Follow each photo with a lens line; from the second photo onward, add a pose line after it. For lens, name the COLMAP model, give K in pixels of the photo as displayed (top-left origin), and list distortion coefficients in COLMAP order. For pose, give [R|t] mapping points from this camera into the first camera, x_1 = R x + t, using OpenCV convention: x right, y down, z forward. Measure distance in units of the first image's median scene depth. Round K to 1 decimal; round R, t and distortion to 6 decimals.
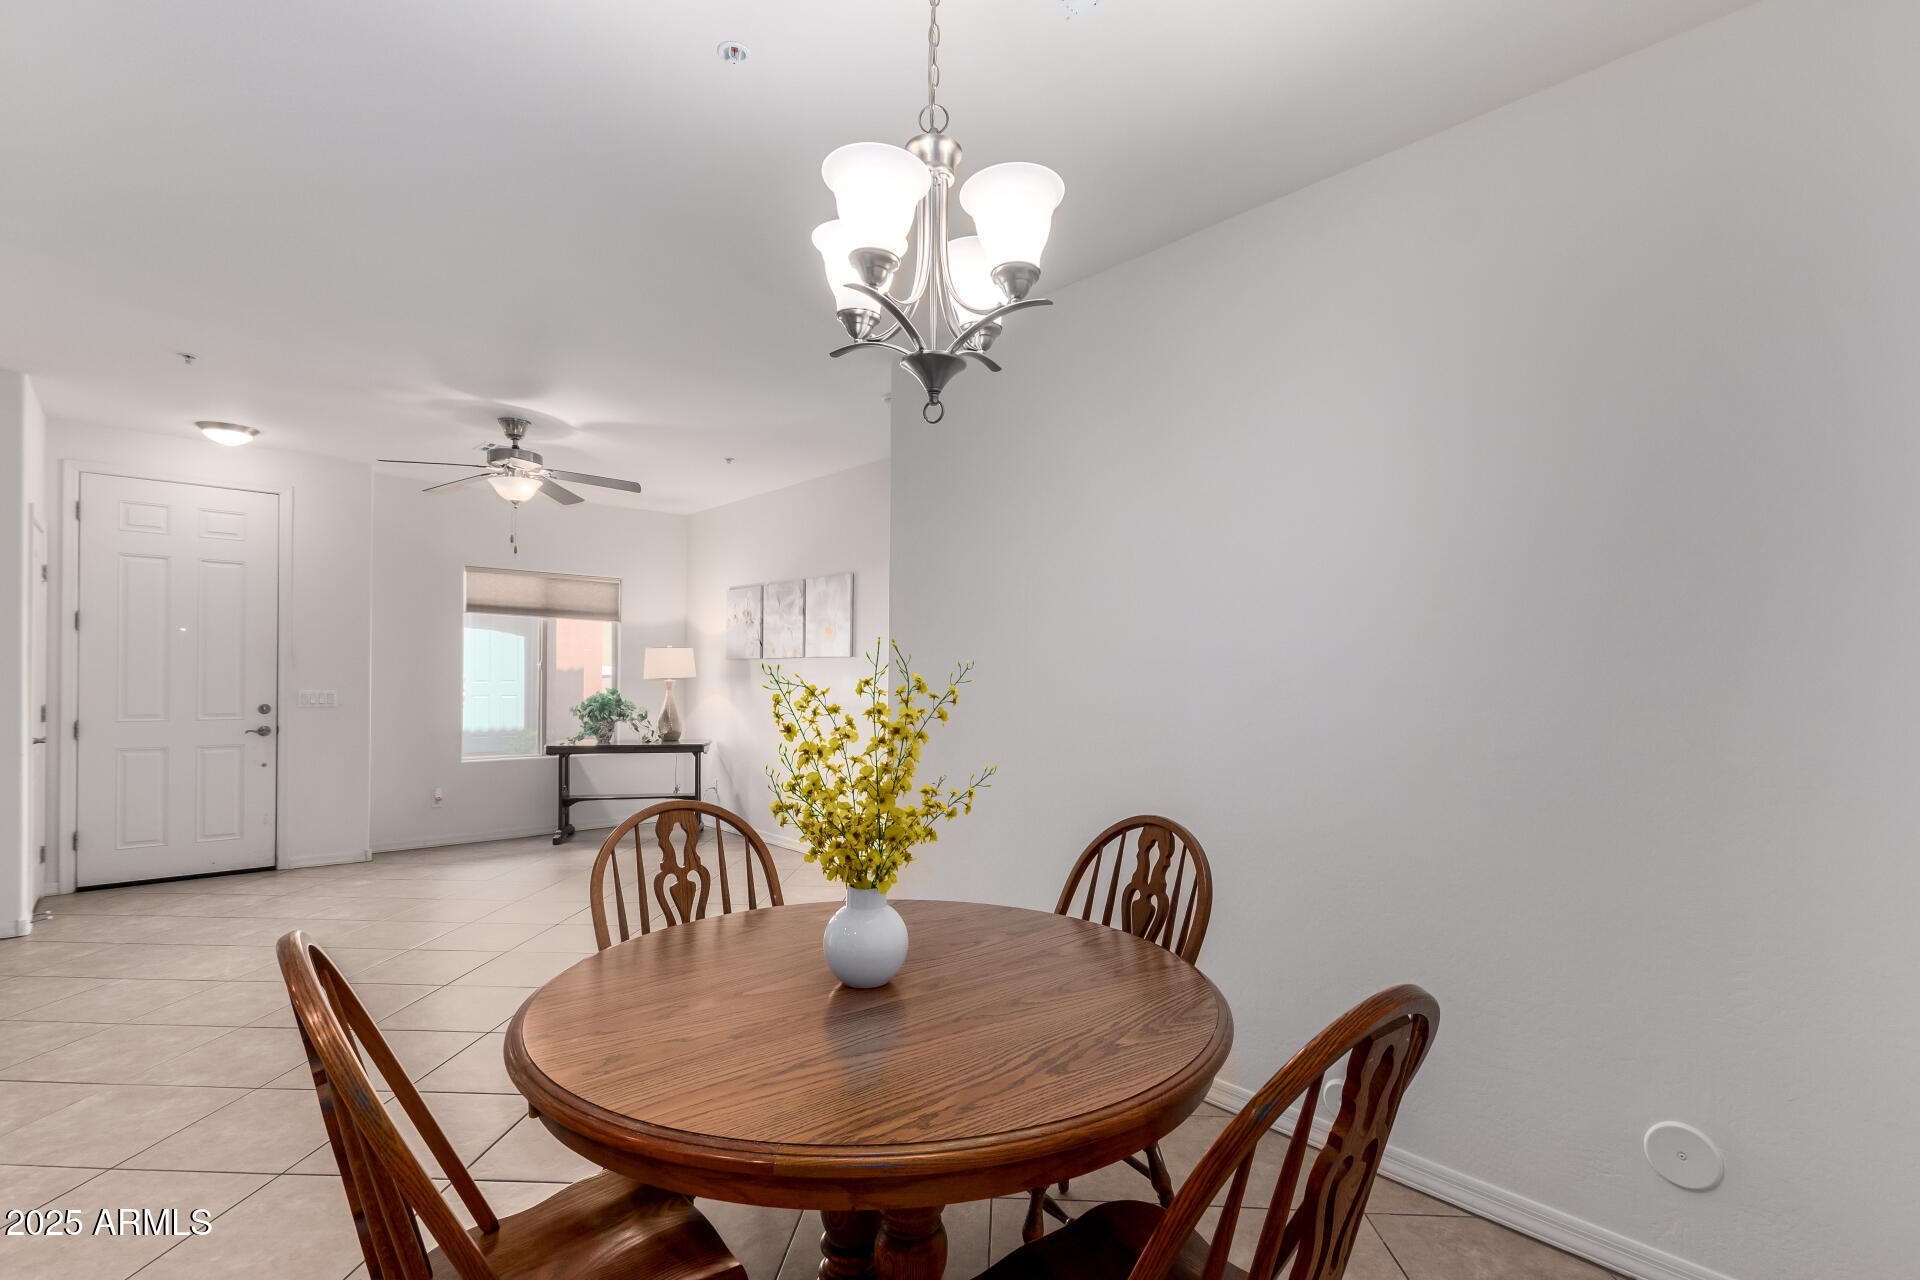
lens RADIAL K [[894.6, 0, 981.0], [0, 894.6, 677.0], [0, 0, 1]] dist [0.010565, -0.004648]
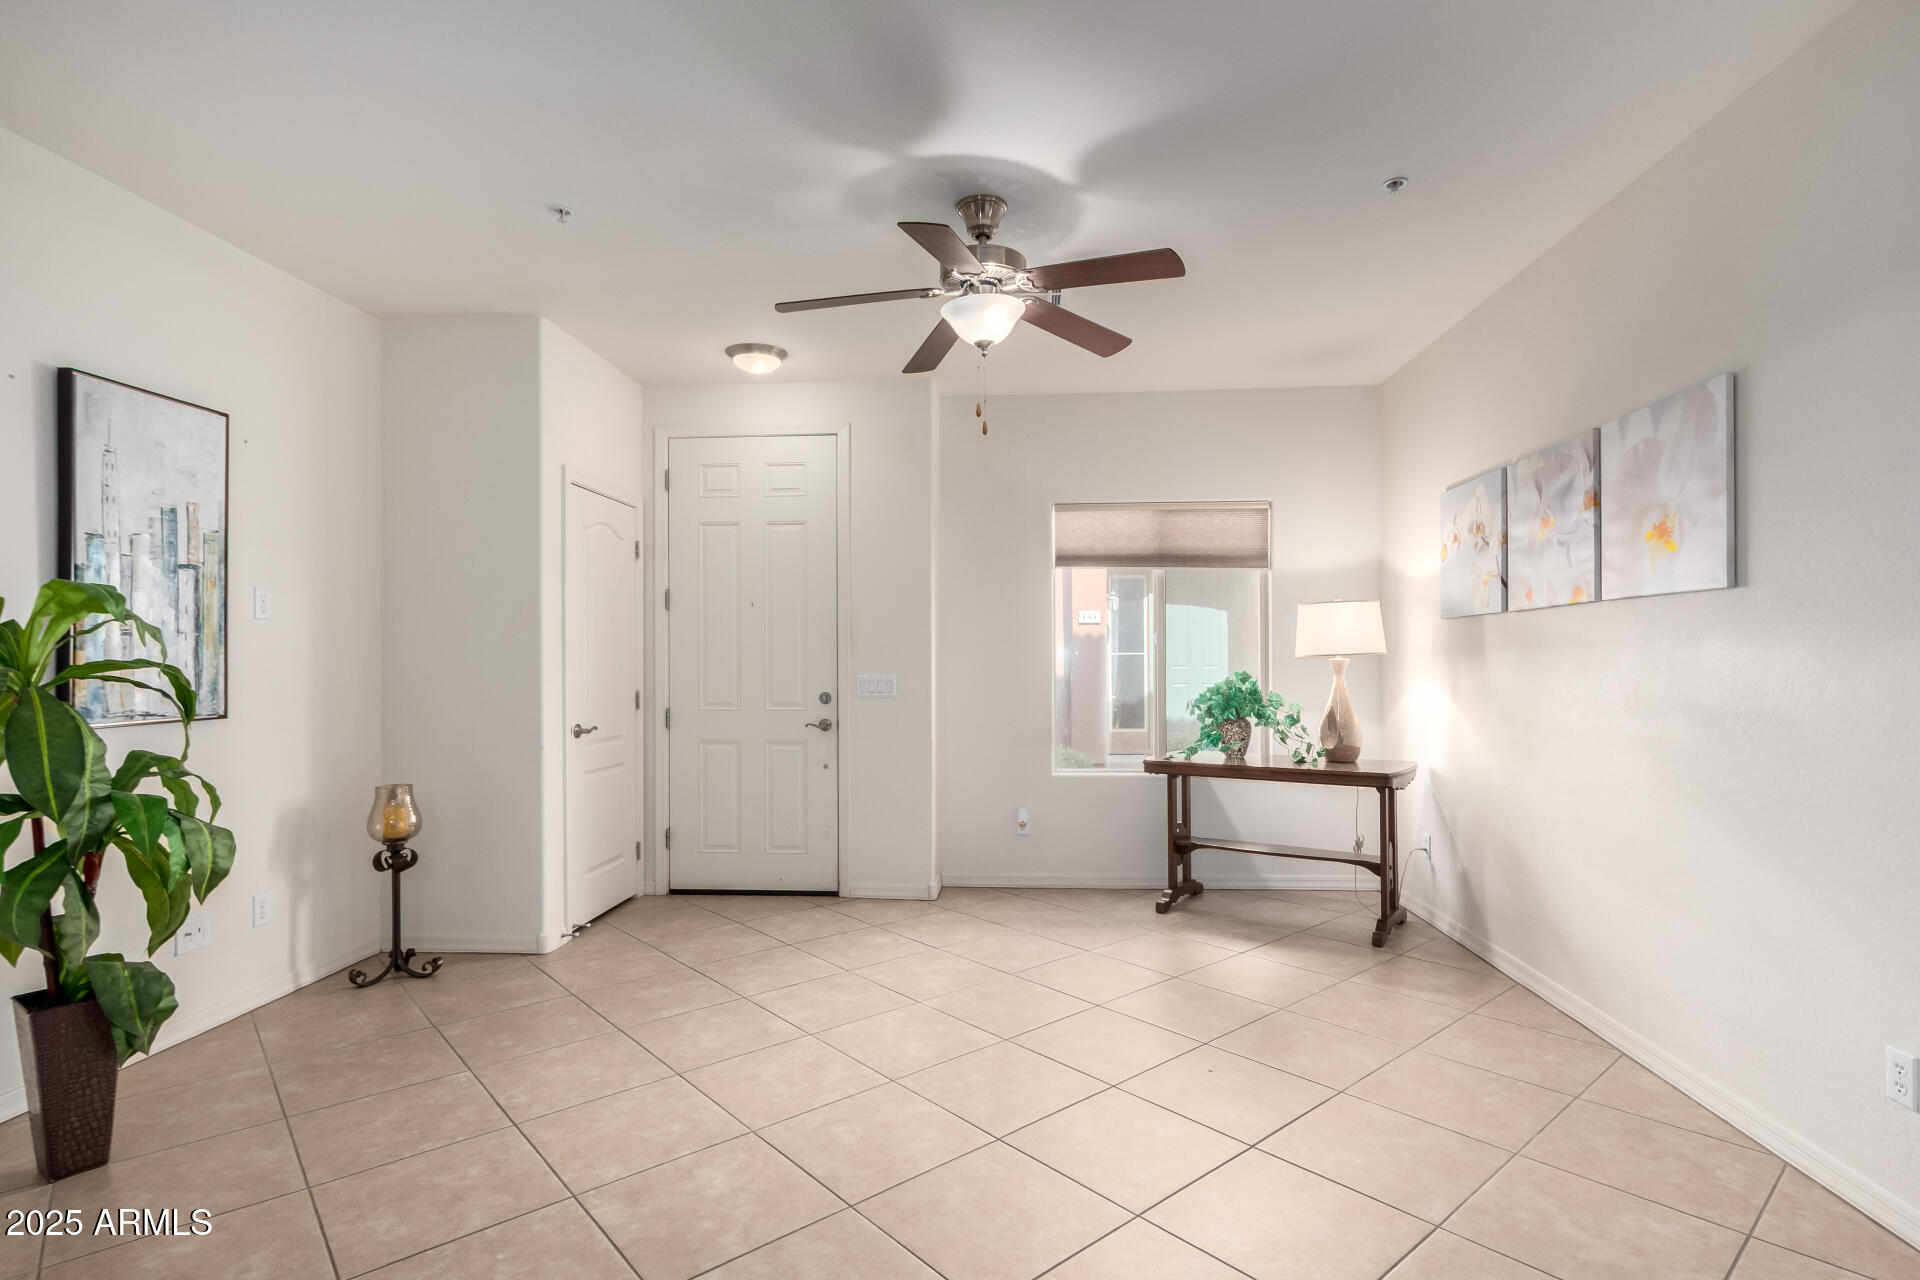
lens RADIAL K [[949.1, 0, 970.9], [0, 949.1, 661.6], [0, 0, 1]] dist [0.001207, -0.003543]
pose [[0.684342, -0.011365, -0.729073, -0.074616], [0.009667, 0.999932, -0.006513, 0.009052], [0.729097, -0.002591, 0.684405, 0.499718]]
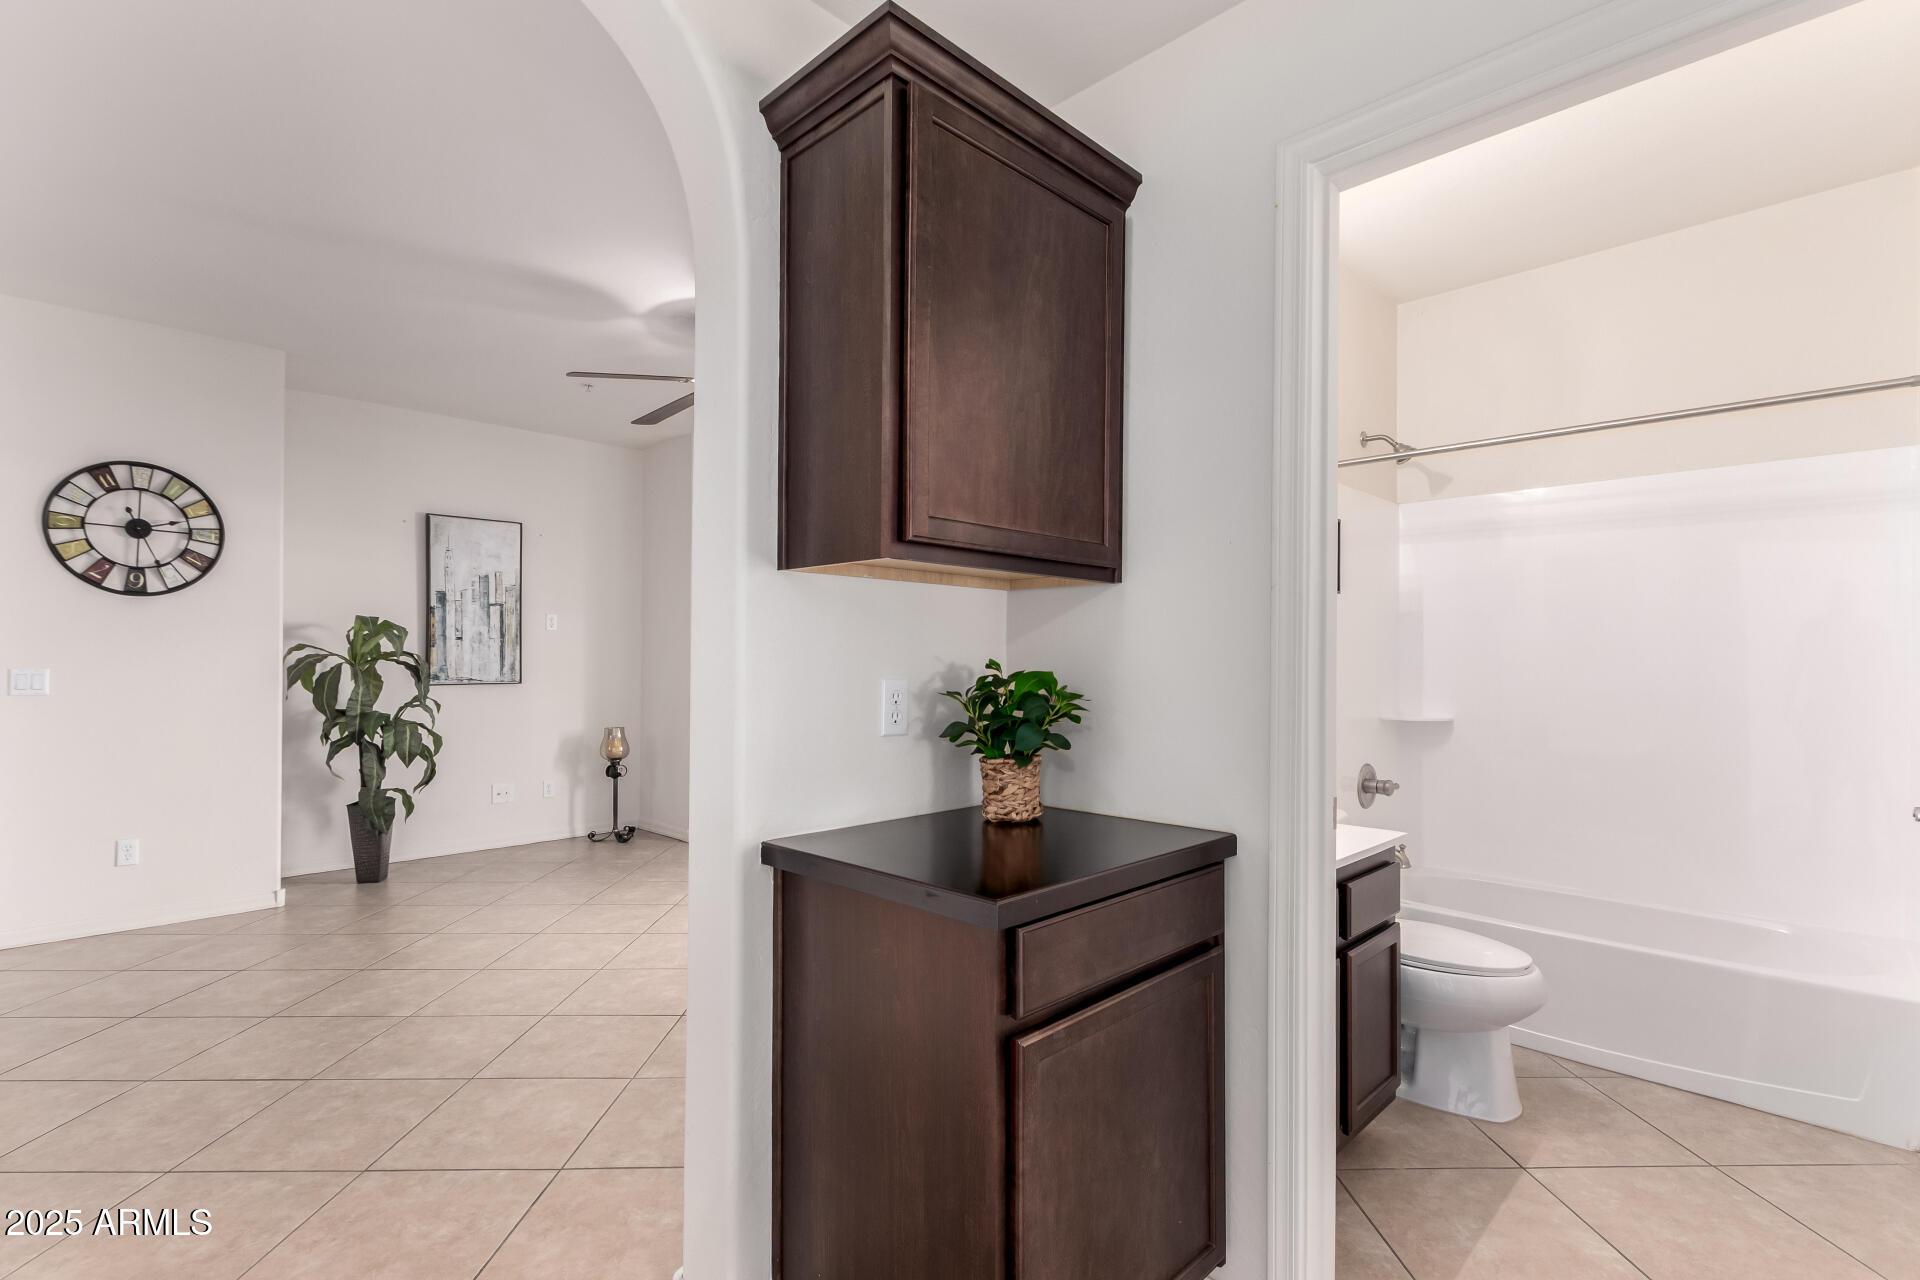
lens RADIAL K [[894.6, 0, 964.4], [0, 894.6, 655.8], [0, 0, 1]] dist [0.010565, -0.004648]
pose [[0.040335, -0.016608, -0.999048, 0.234869], [-0.004137, 0.999851, -0.016788, 0.018389], [0.999178, 0.004810, 0.040260, 1.014349]]
